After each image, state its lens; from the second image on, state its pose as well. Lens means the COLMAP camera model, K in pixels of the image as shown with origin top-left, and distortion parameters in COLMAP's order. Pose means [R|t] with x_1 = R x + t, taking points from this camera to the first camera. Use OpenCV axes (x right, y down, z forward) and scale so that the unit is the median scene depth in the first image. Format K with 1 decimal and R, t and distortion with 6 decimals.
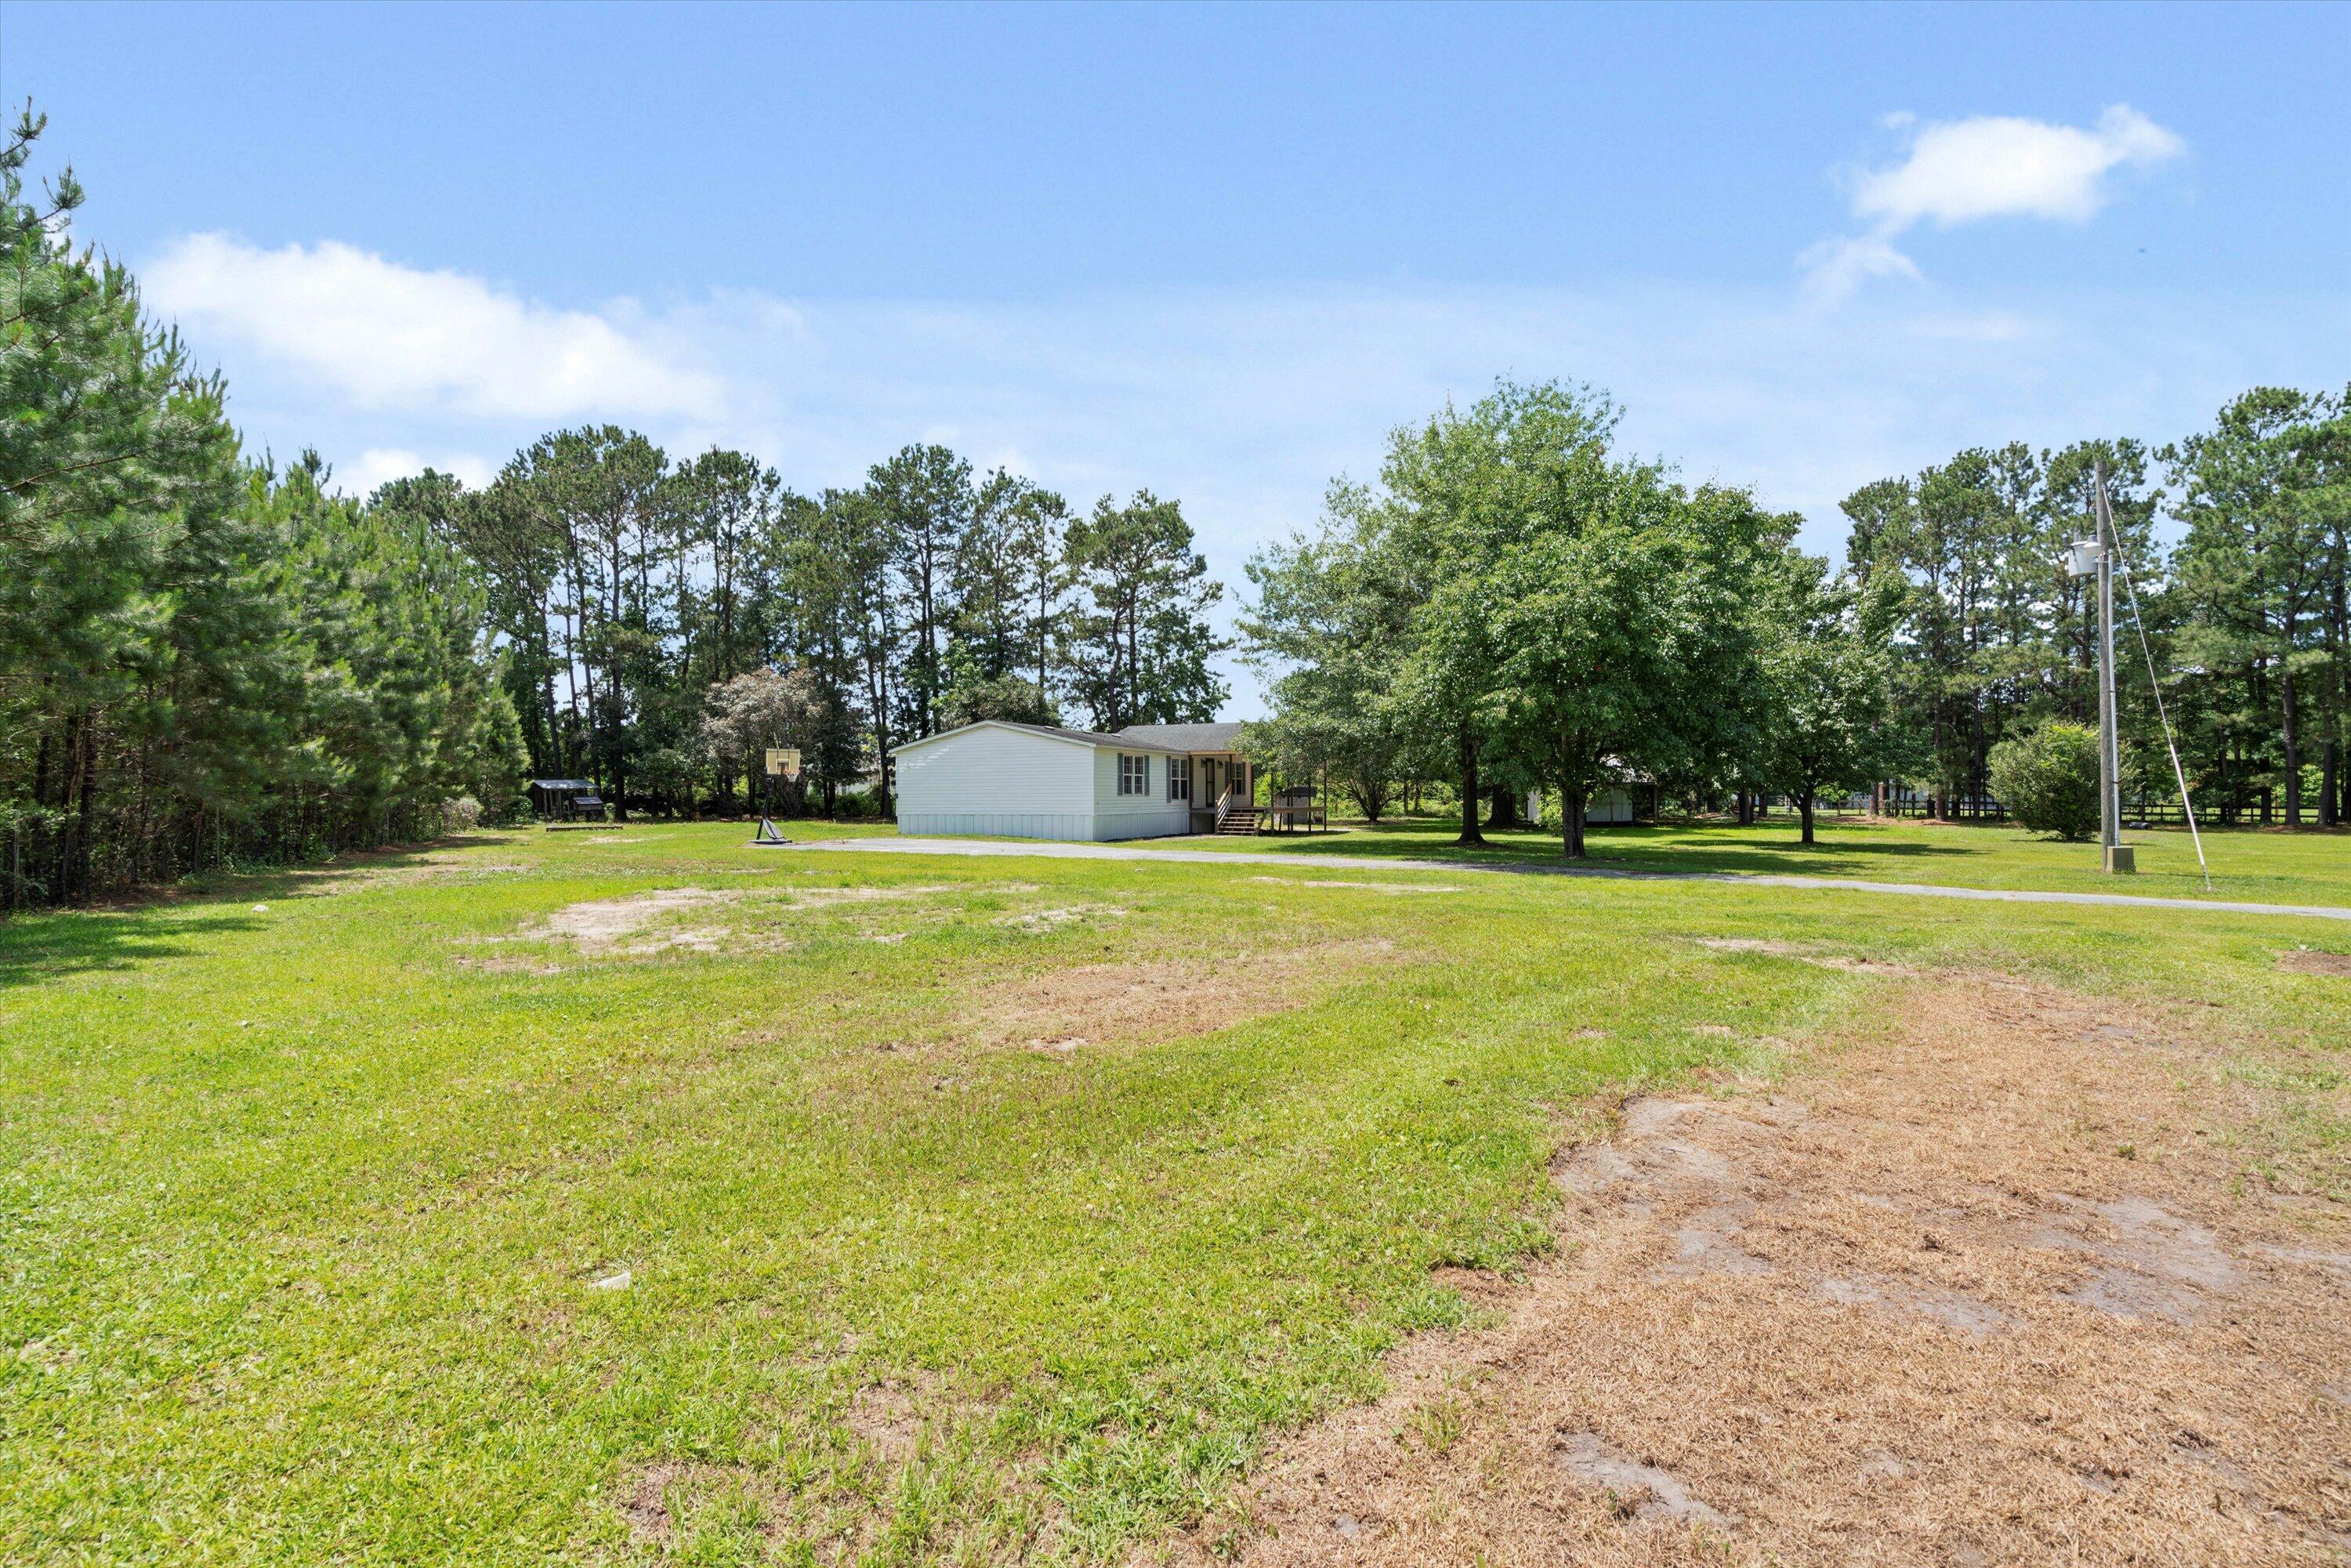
lens RADIAL K [[1213.3, 0, 1175.5], [0, 1213.3, 784.0], [0, 0, 1]] dist [0.001757, 0.000197]
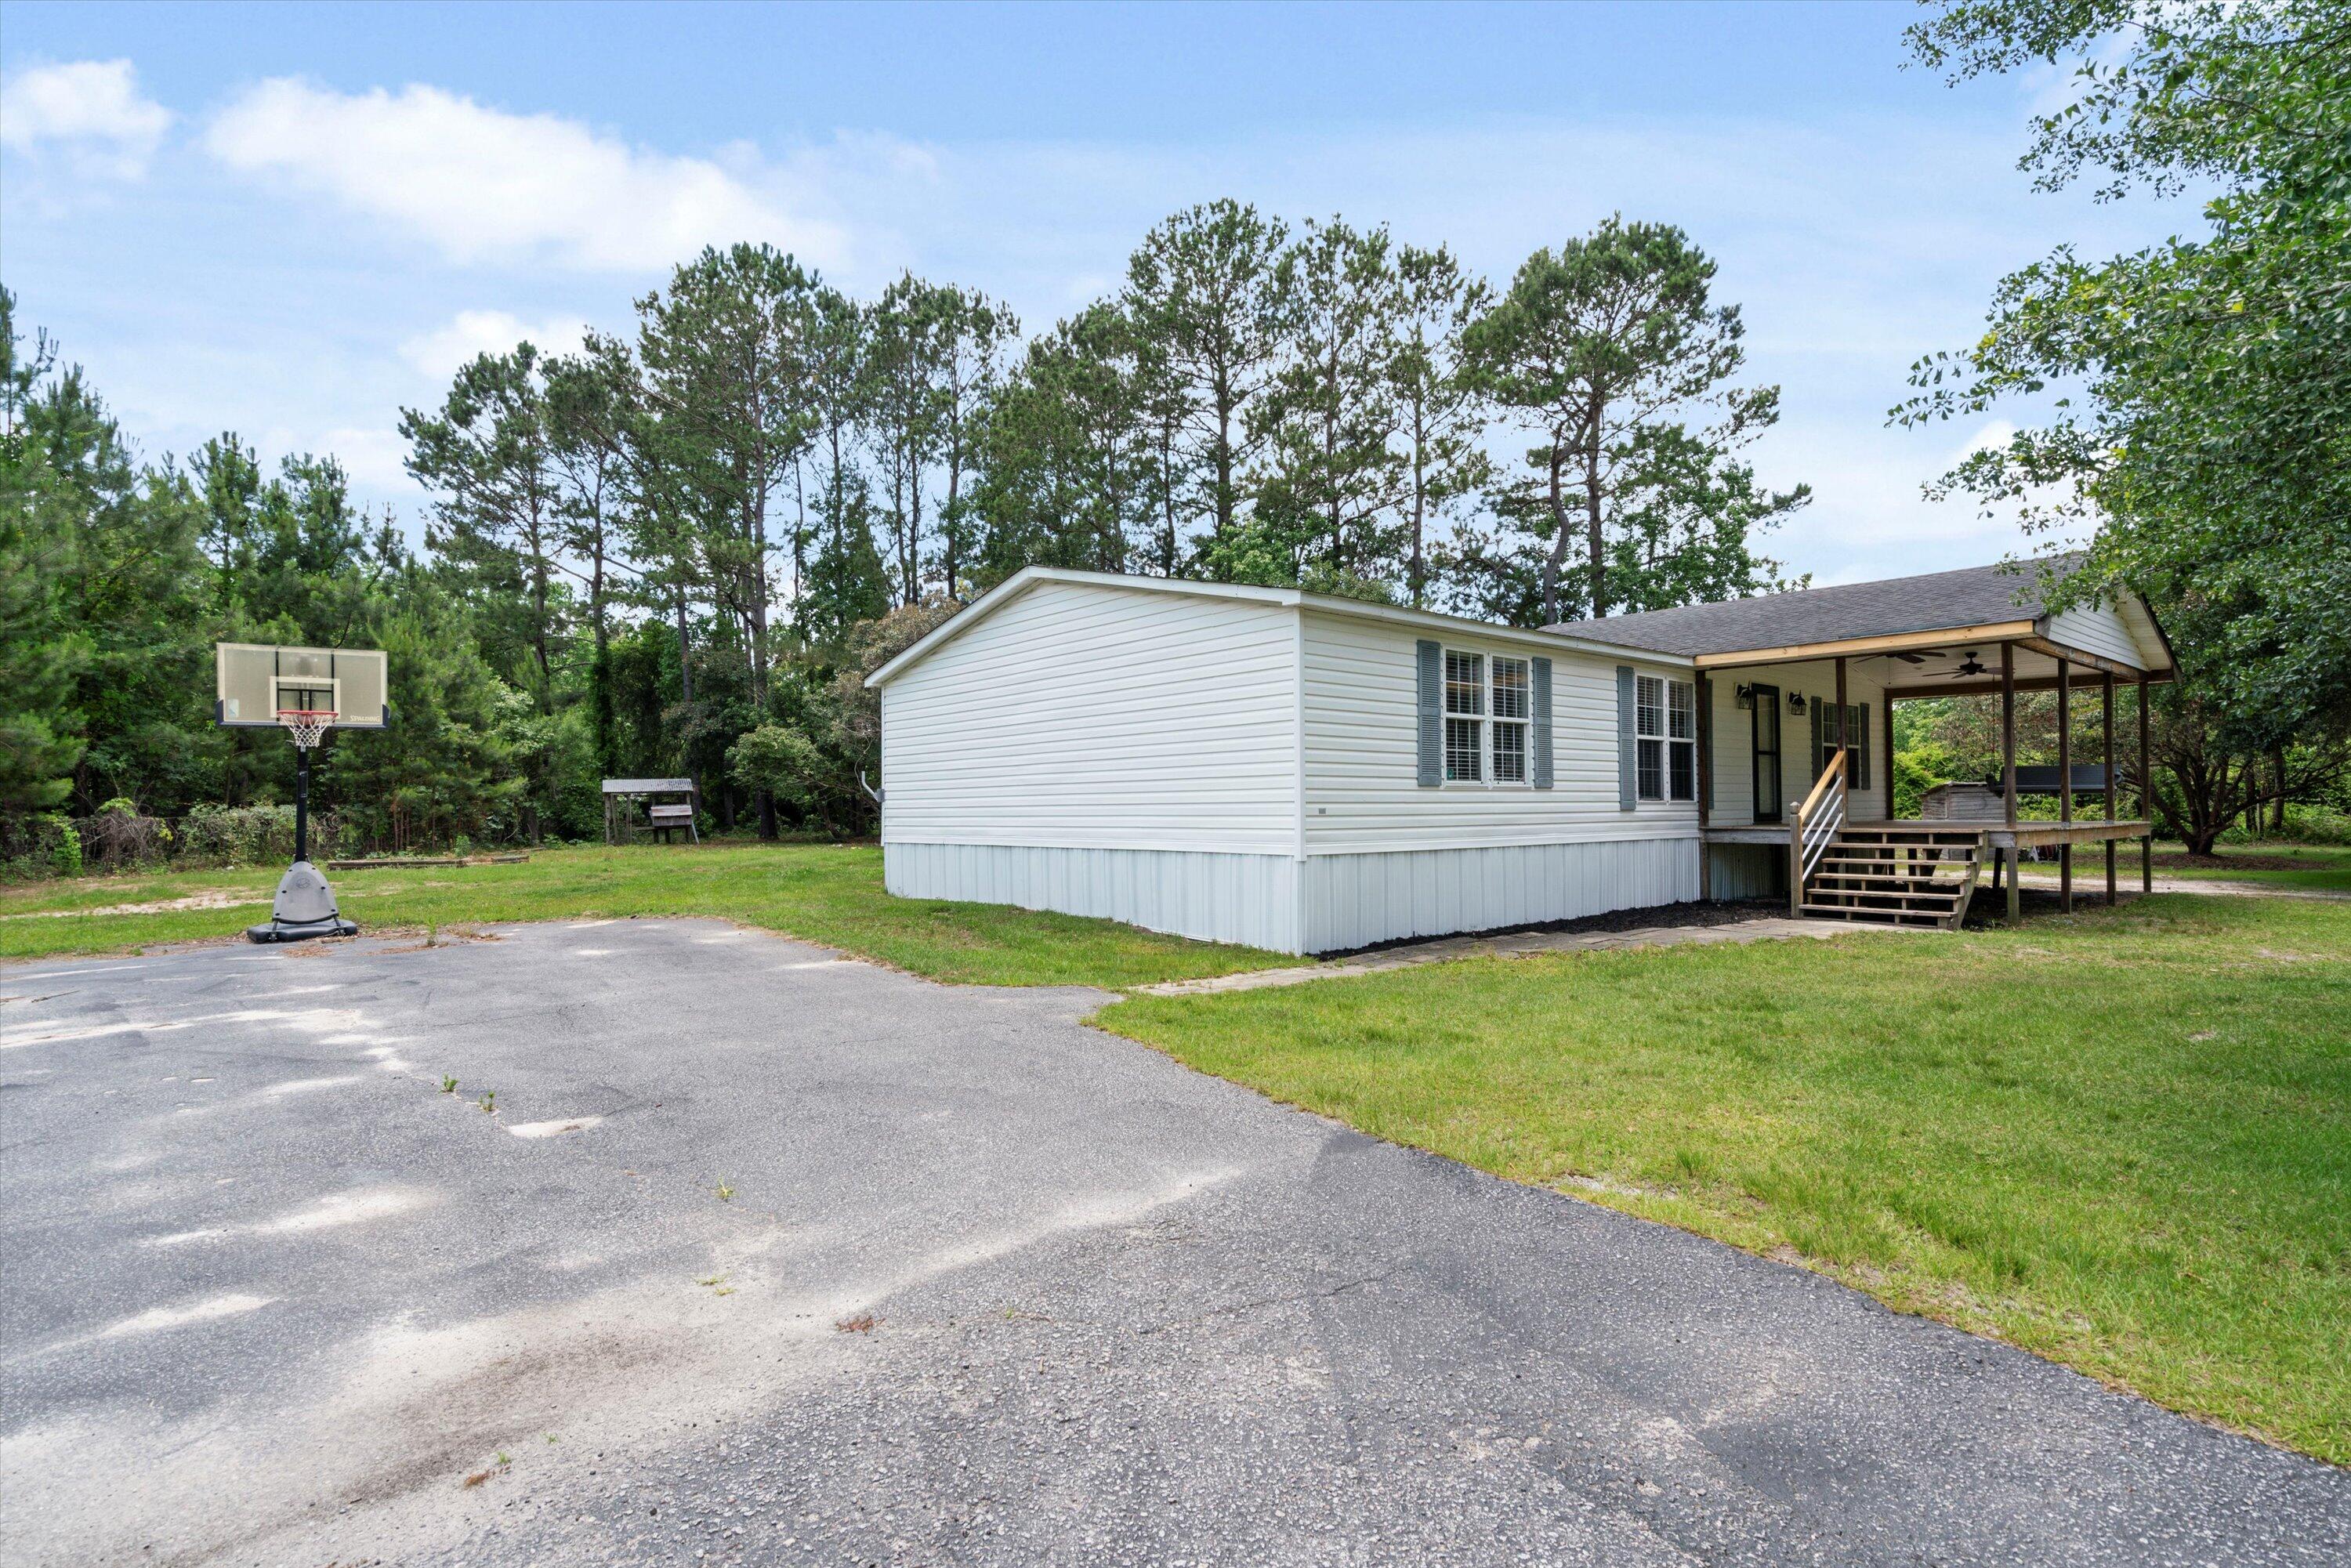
lens RADIAL K [[1175.6, 0, 1128.9], [0, 1175.6, 813.5], [0, 0, 1]] dist [-0.025687, -0.000049]
pose [[0.896866, -0.001598, -0.442299, 0.011271], [0.008194, 0.999882, 0.013003, 0.009398], [0.442226, -0.015286, 0.896773, 0.556802]]
